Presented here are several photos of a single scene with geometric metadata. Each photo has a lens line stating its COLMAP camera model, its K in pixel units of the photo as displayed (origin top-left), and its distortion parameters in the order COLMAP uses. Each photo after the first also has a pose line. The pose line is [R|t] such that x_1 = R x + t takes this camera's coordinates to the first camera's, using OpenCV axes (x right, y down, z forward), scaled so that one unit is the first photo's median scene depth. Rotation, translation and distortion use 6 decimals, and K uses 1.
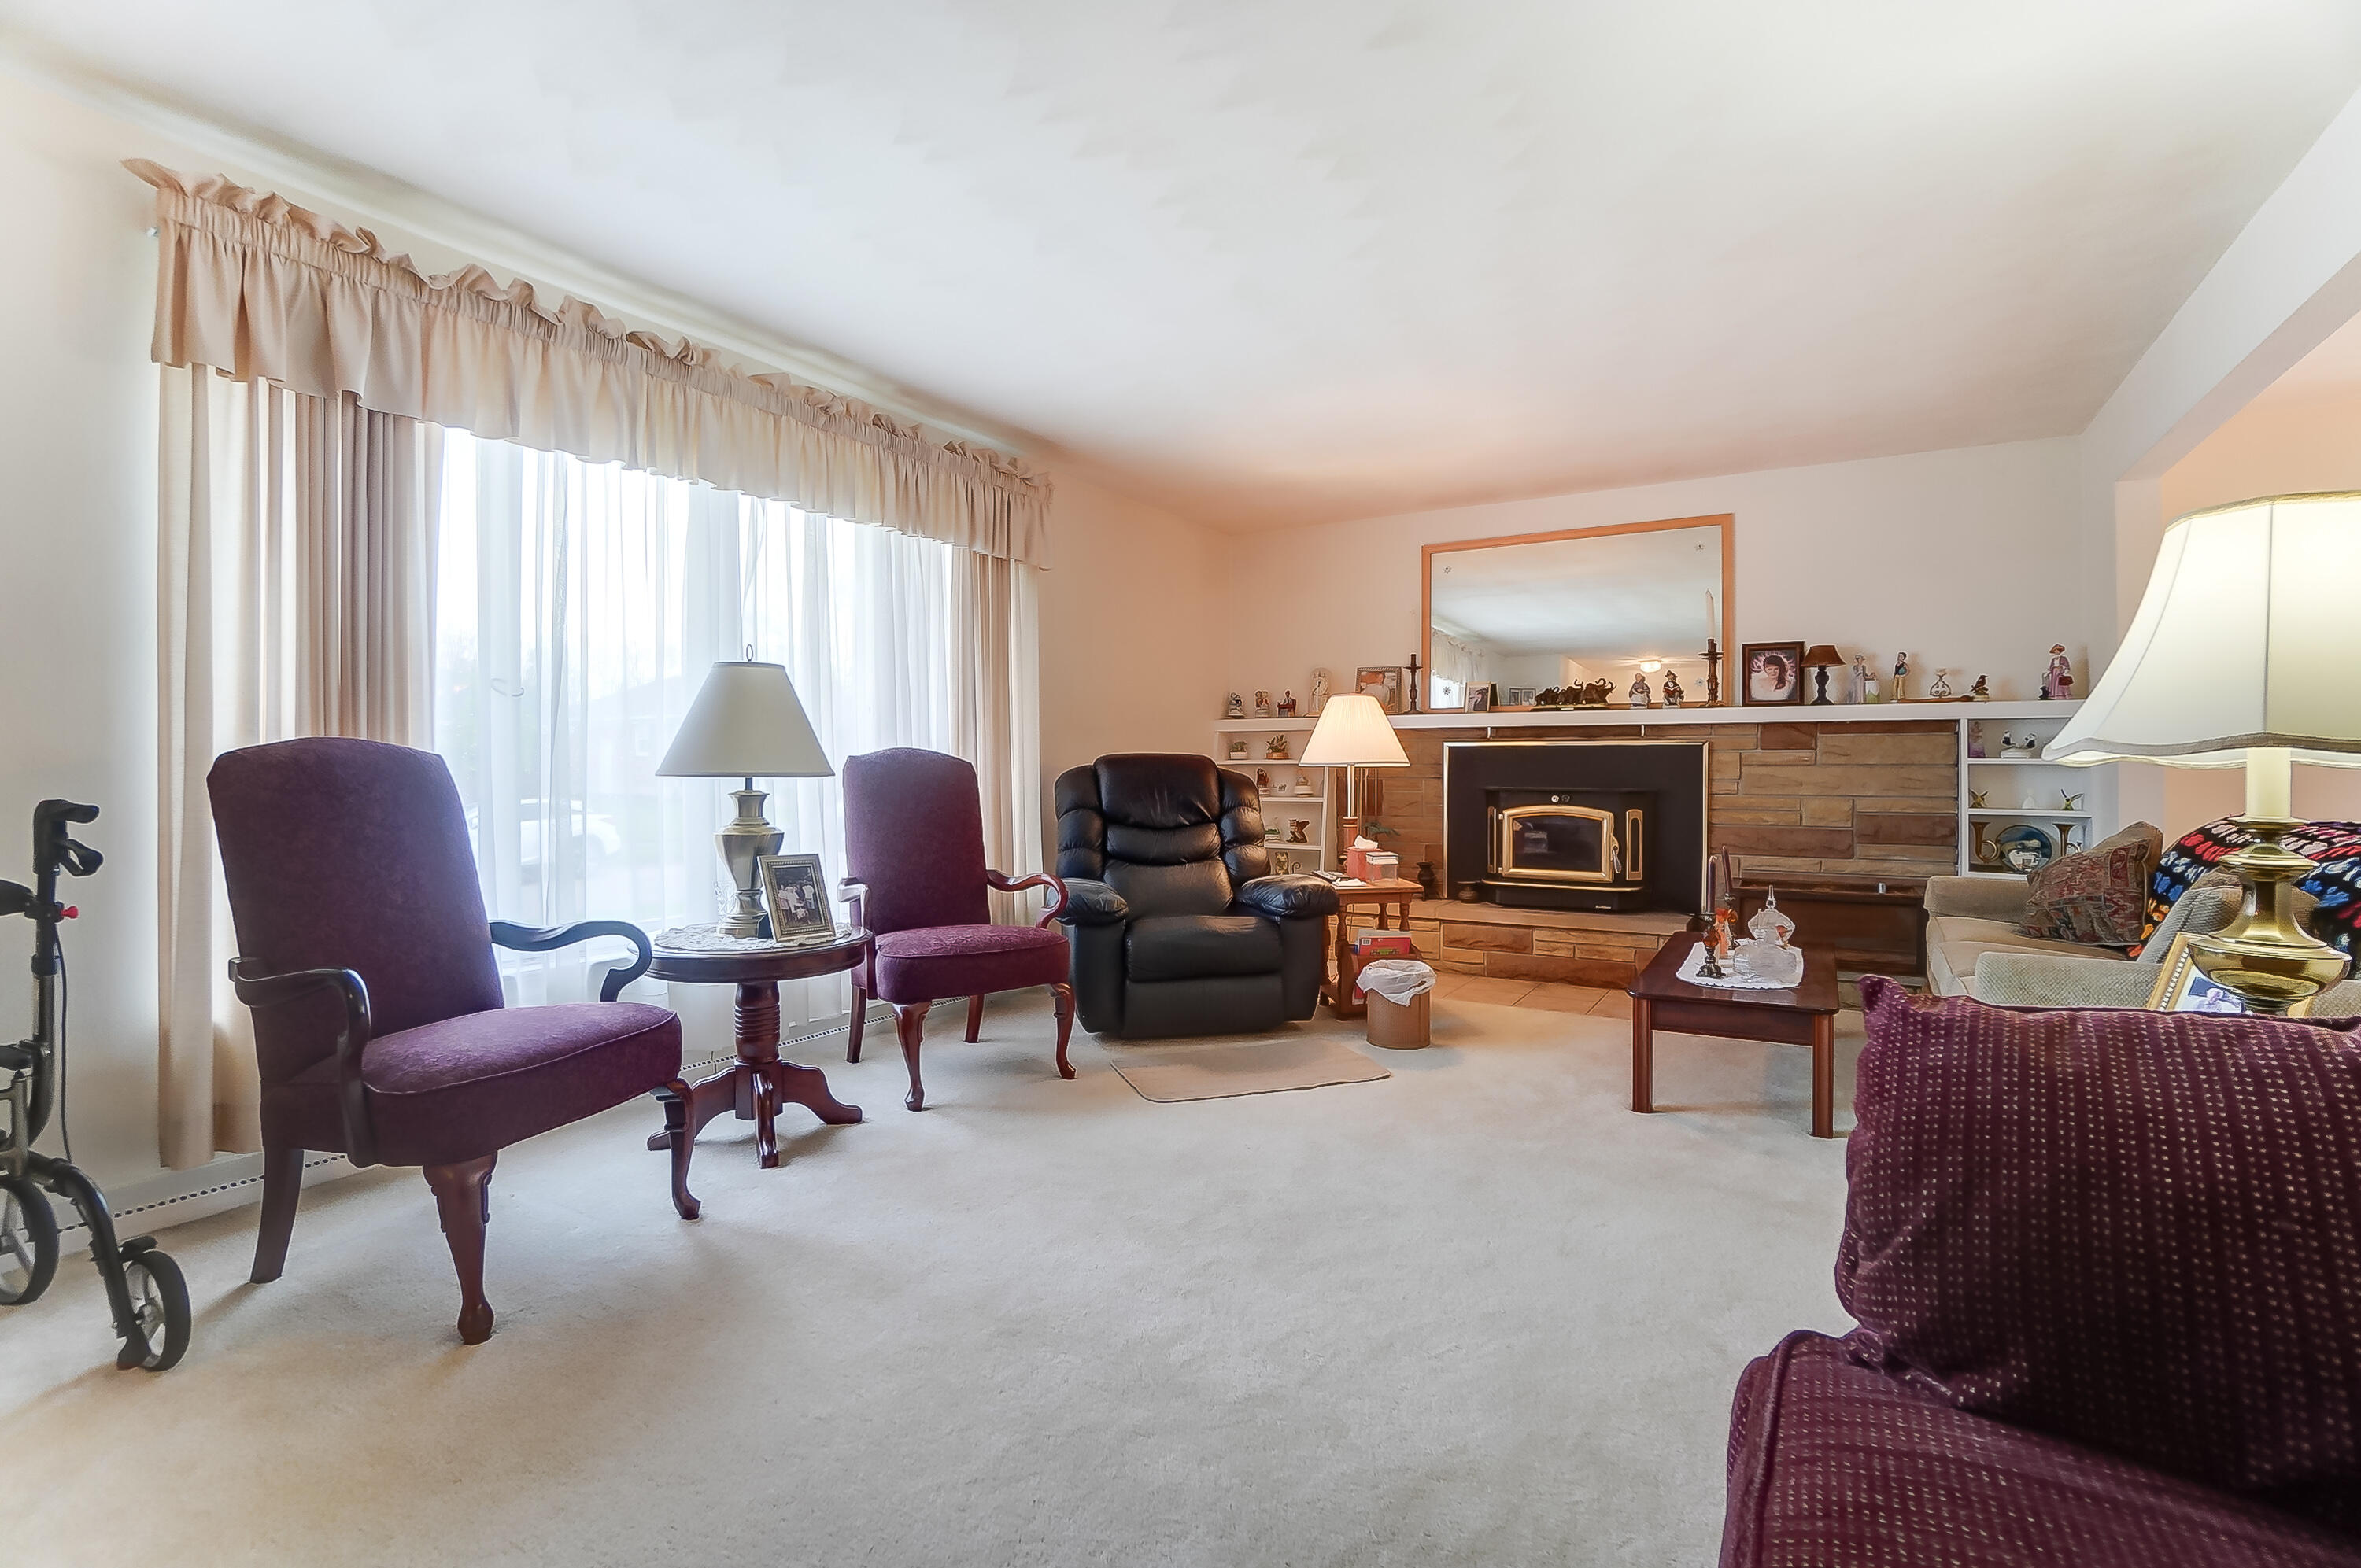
lens RADIAL K [[1062.4, 0, 1183.9], [0, 1062.4, 783.2], [0, 0, 1]] dist [-0.063034, 0.026125]
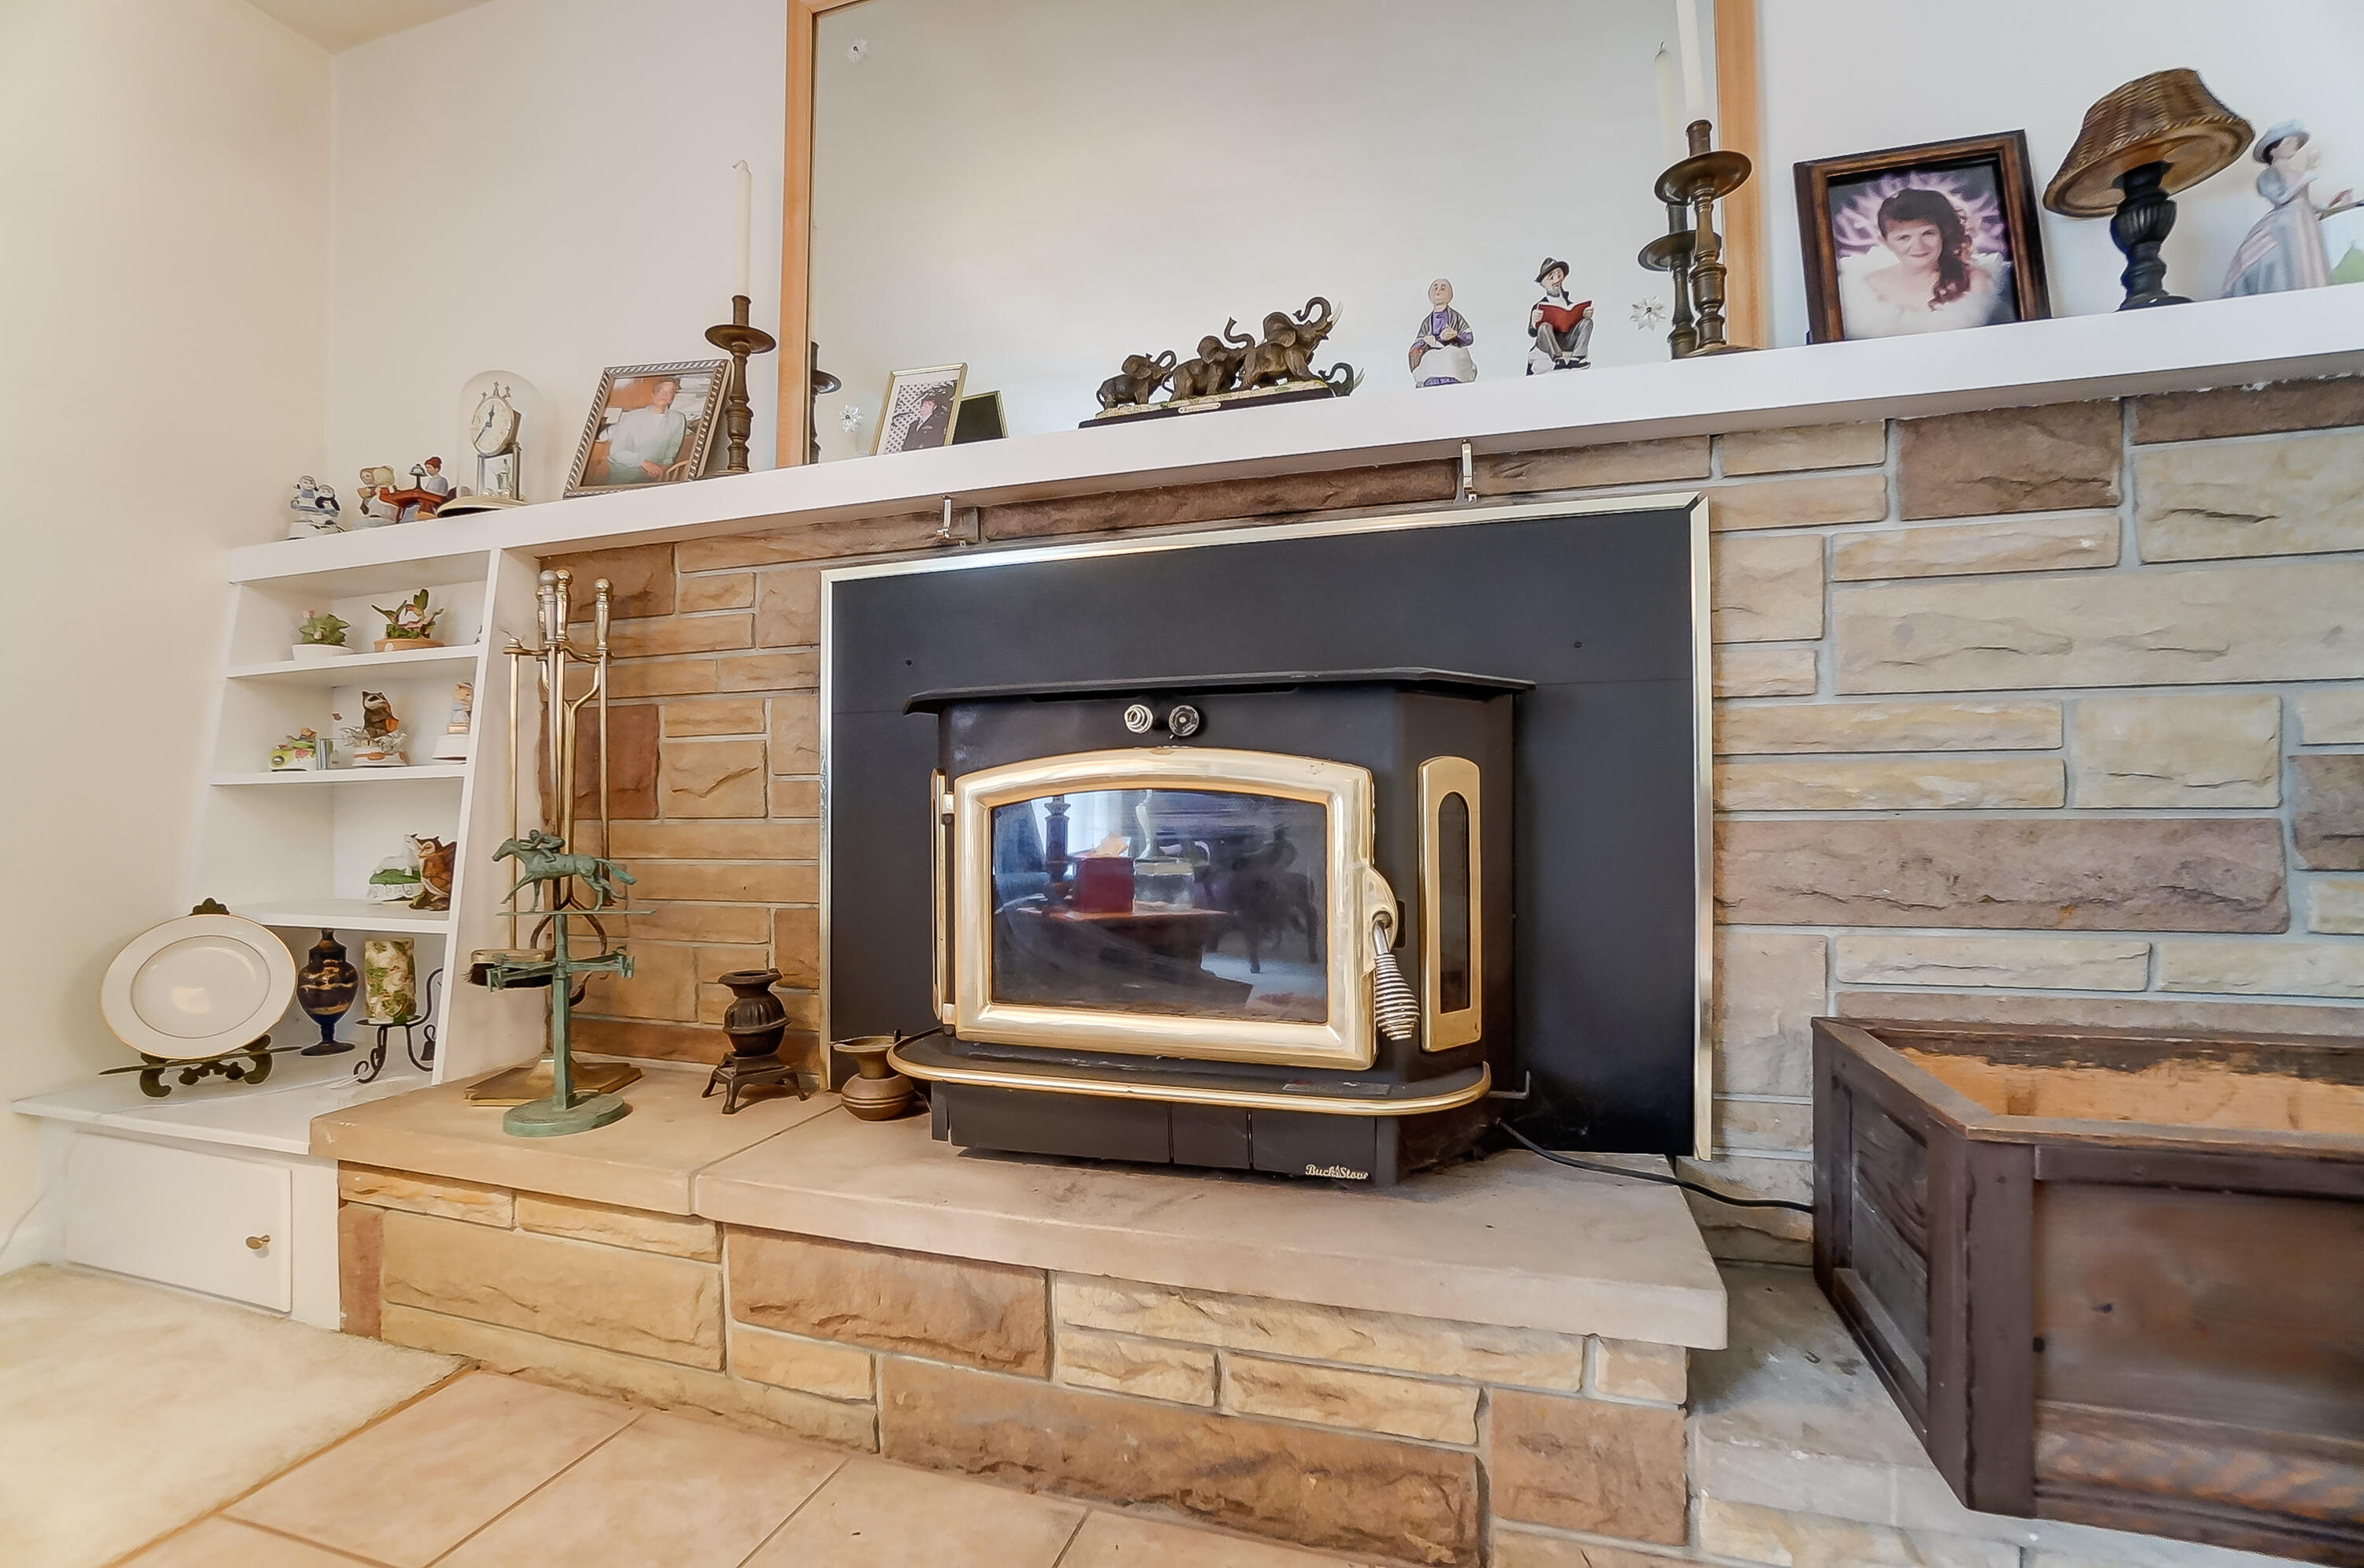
lens RADIAL K [[1063.9, 0, 1185.4], [0, 1063.9, 783.2], [0, 0, 1]] dist [-0.063034, 0.026125]
pose [[0.974490, -0.004007, 0.224396, 0.313557], [0.014036, 0.998972, -0.043115, 0.040934], [-0.223992, 0.045164, 0.973544, 0.774932]]
